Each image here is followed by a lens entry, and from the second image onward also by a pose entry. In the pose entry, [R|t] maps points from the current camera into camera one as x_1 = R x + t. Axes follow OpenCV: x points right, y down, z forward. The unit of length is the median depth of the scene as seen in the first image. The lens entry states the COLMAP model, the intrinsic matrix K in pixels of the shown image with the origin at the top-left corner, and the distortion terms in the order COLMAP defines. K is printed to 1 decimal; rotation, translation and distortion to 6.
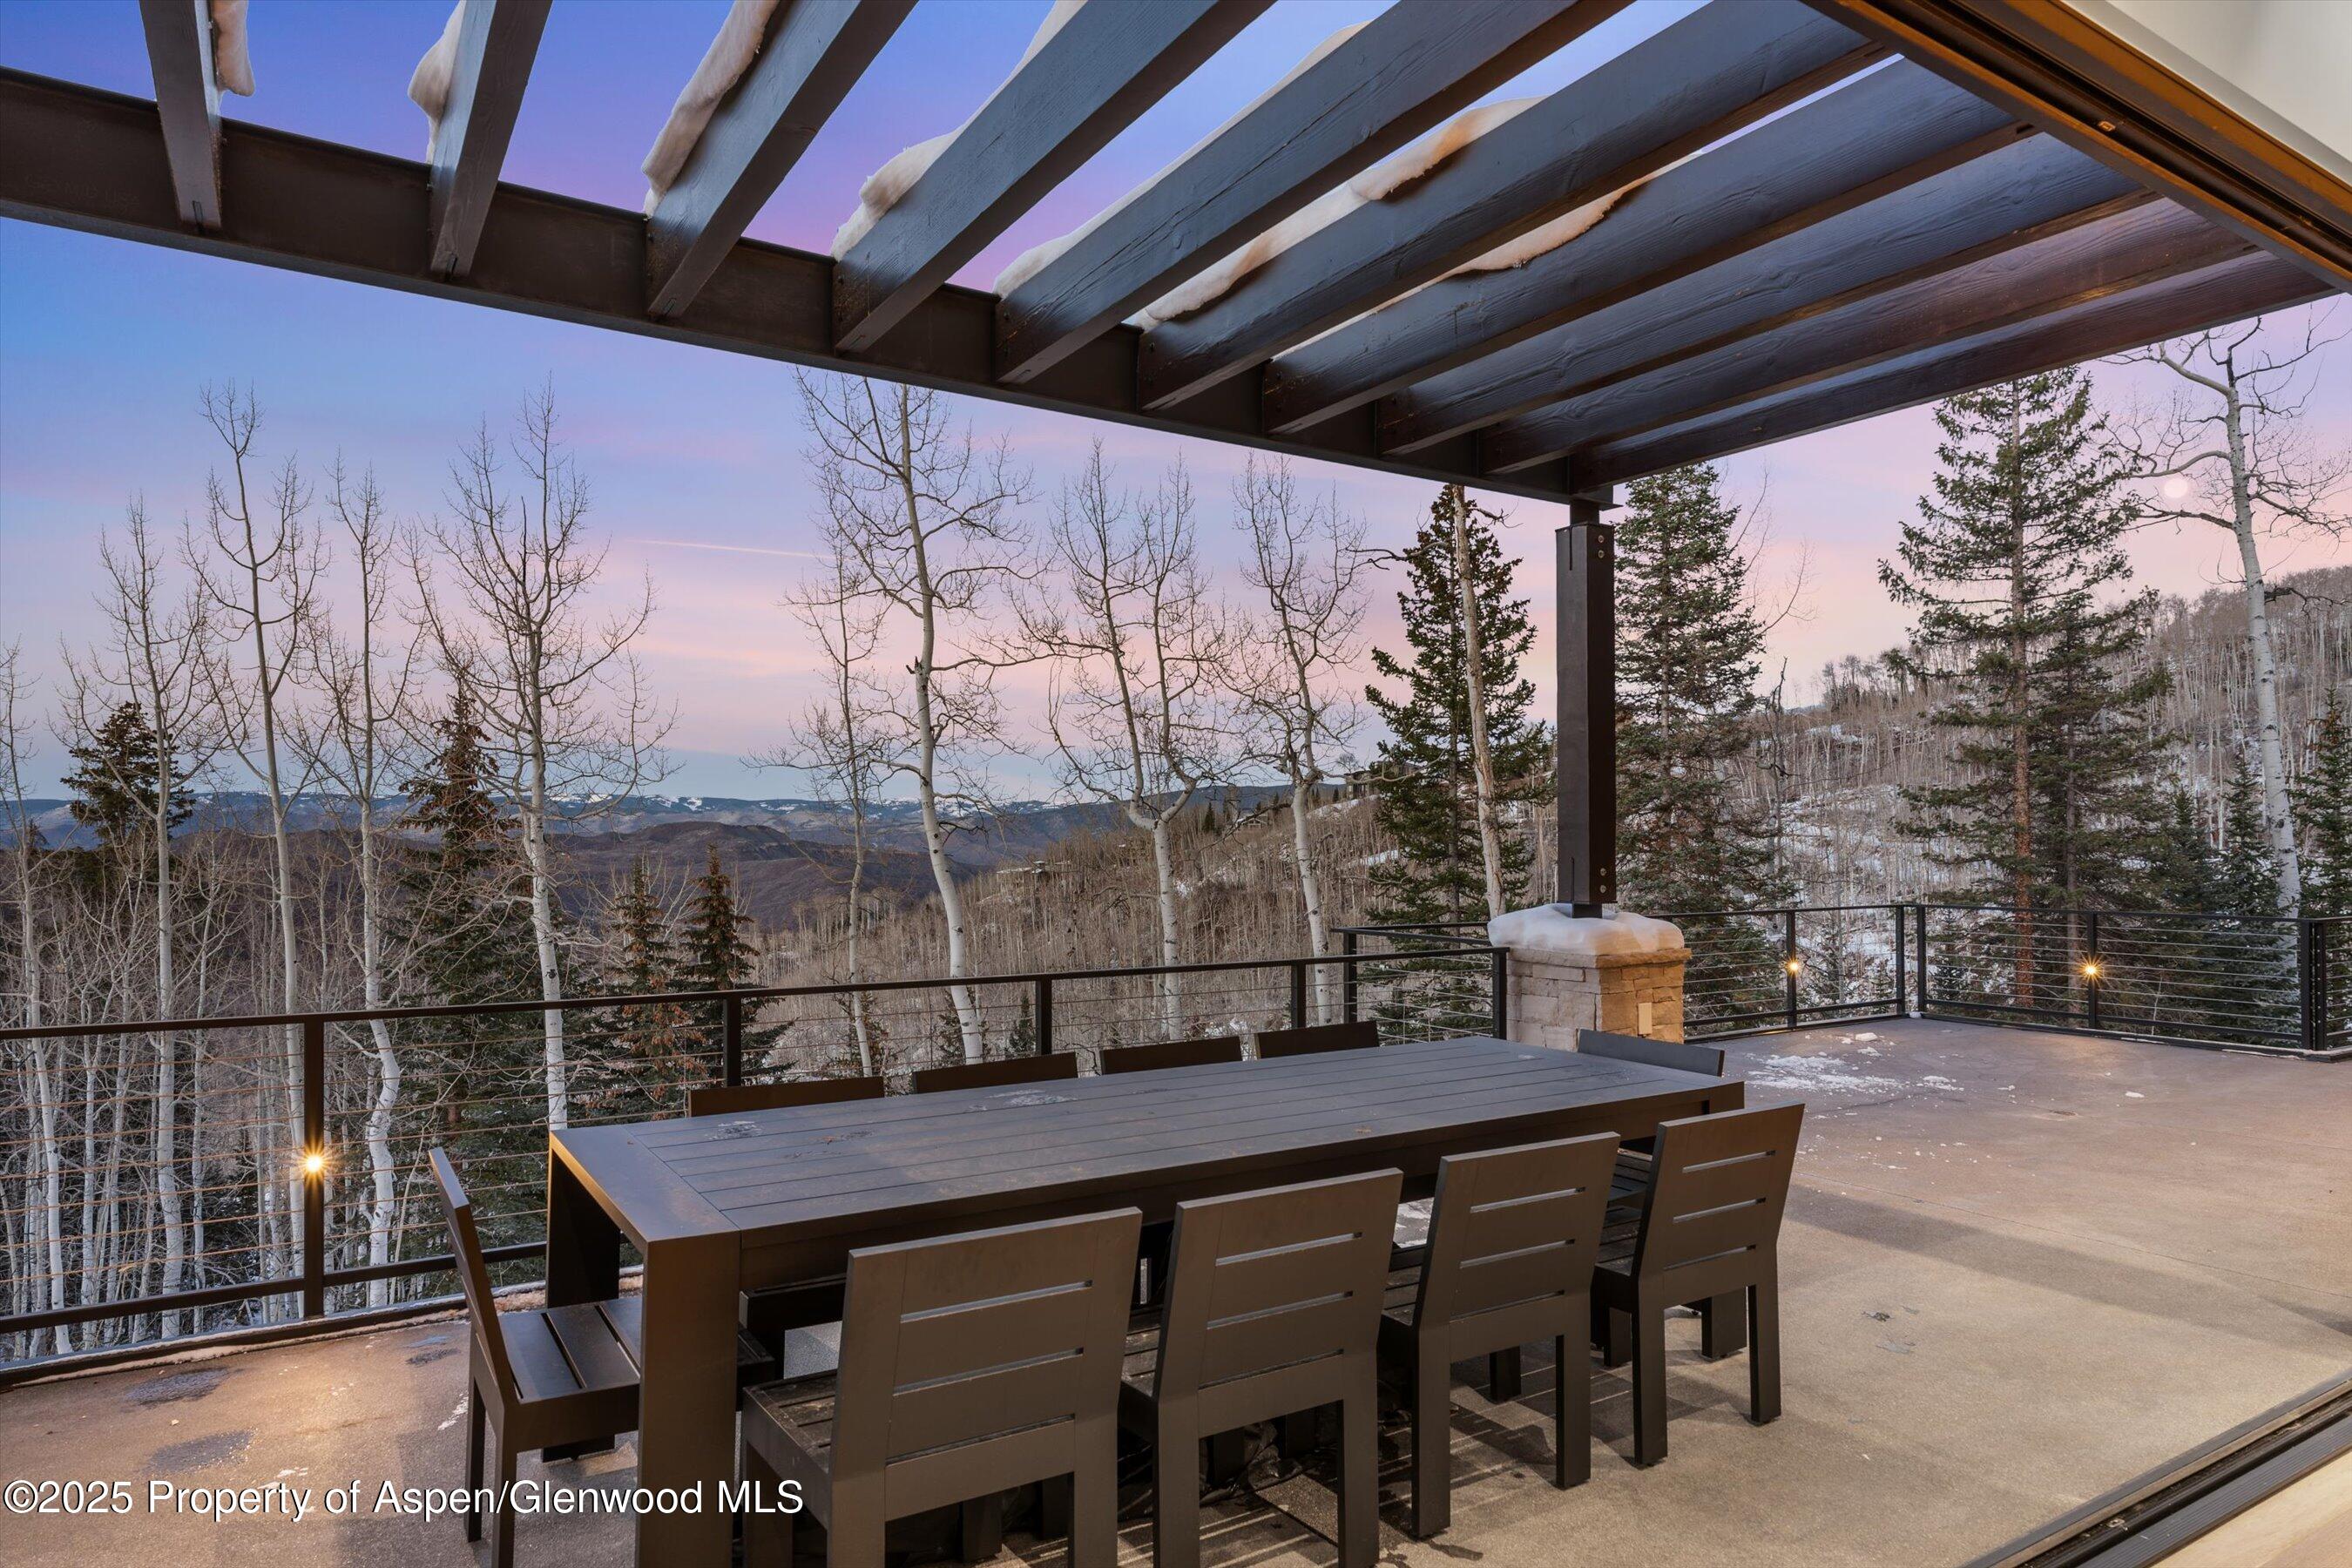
lens RADIAL K [[1390.4, 0, 1174.4], [0, 1390.4, 817.1], [0, 0, 1]] dist [0.004601, 0.000798]
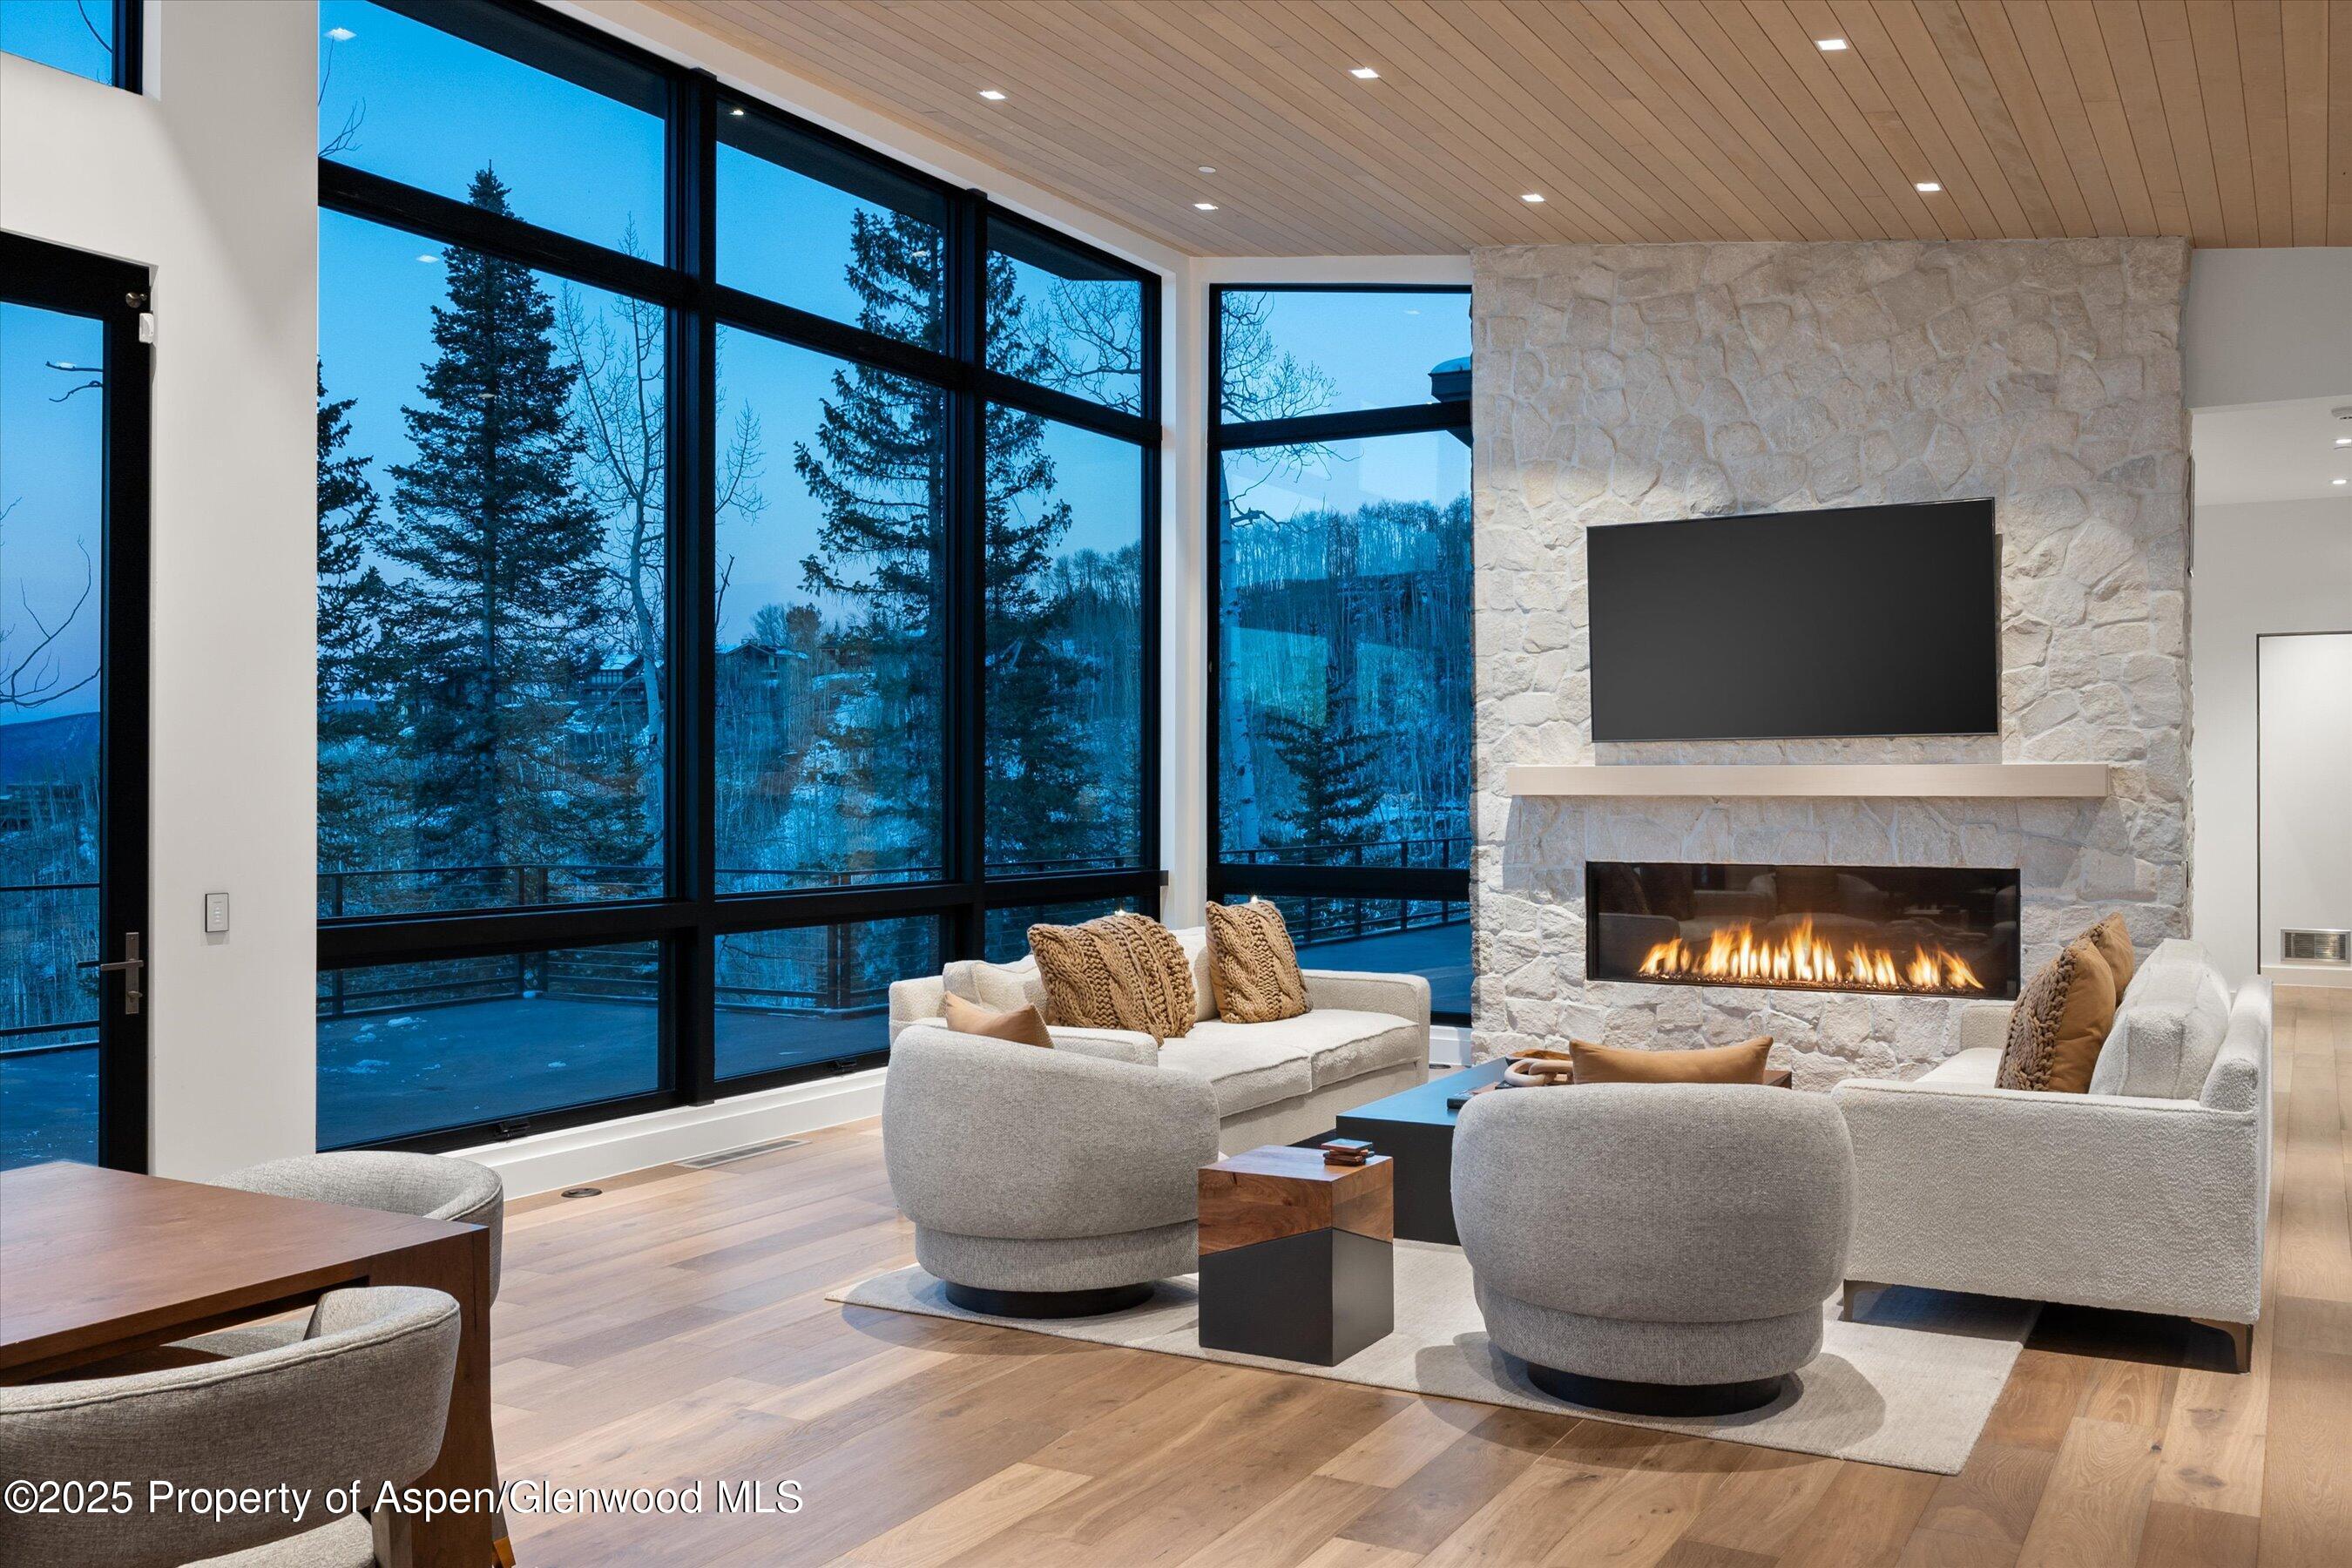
lens RADIAL K [[1996.3, 0, 1193.4], [0, 1996.3, 772.5], [0, 0, 1]] dist [-0.007646, 0.010985]
pose [[0.884050, 0.004365, 0.467372, 0.176895], [-0.008377, 0.999944, 0.006507, -0.002659], [-0.467317, -0.009668, 0.884037, -0.147703]]
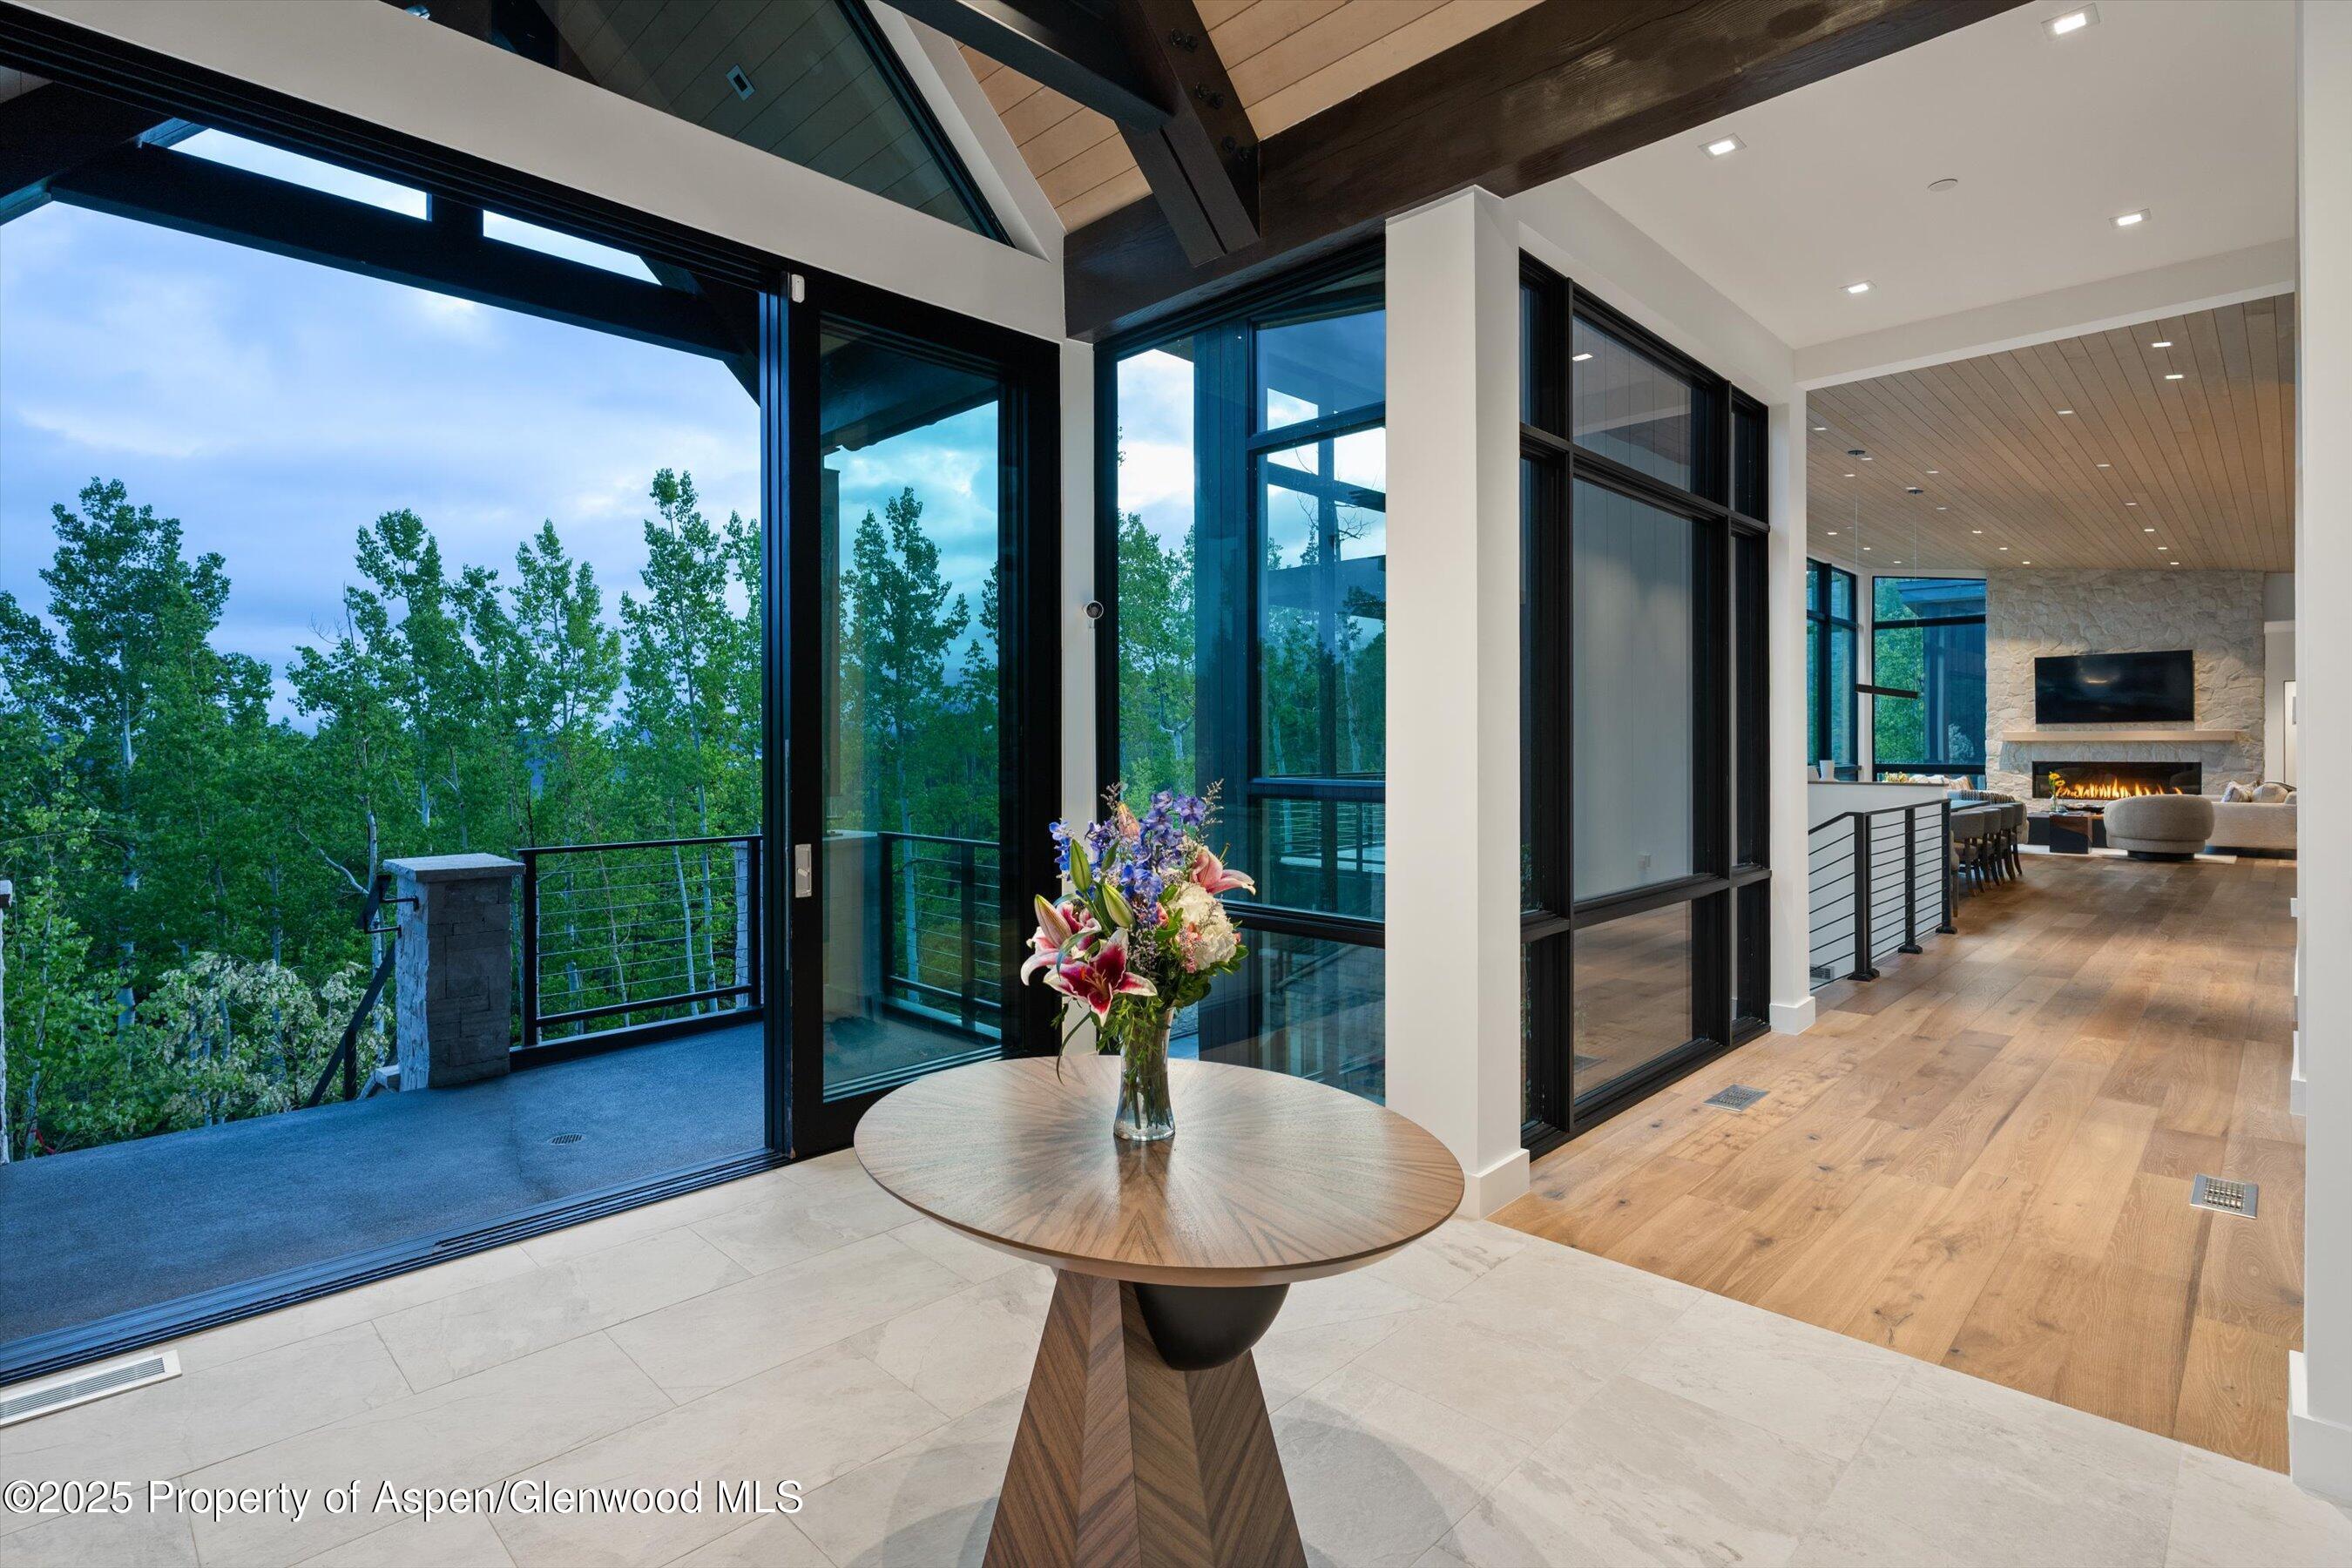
lens RADIAL K [[1128.3, 0, 1185.7], [0, 1128.3, 742.8], [0, 0, 1]] dist [0.005546, -0.001100]
pose [[0.976063, -0.005472, 0.217420, -0.360184], [0.001582, 0.999836, 0.018061, -0.010178], [-0.217483, -0.017285, 0.975911, -0.489591]]
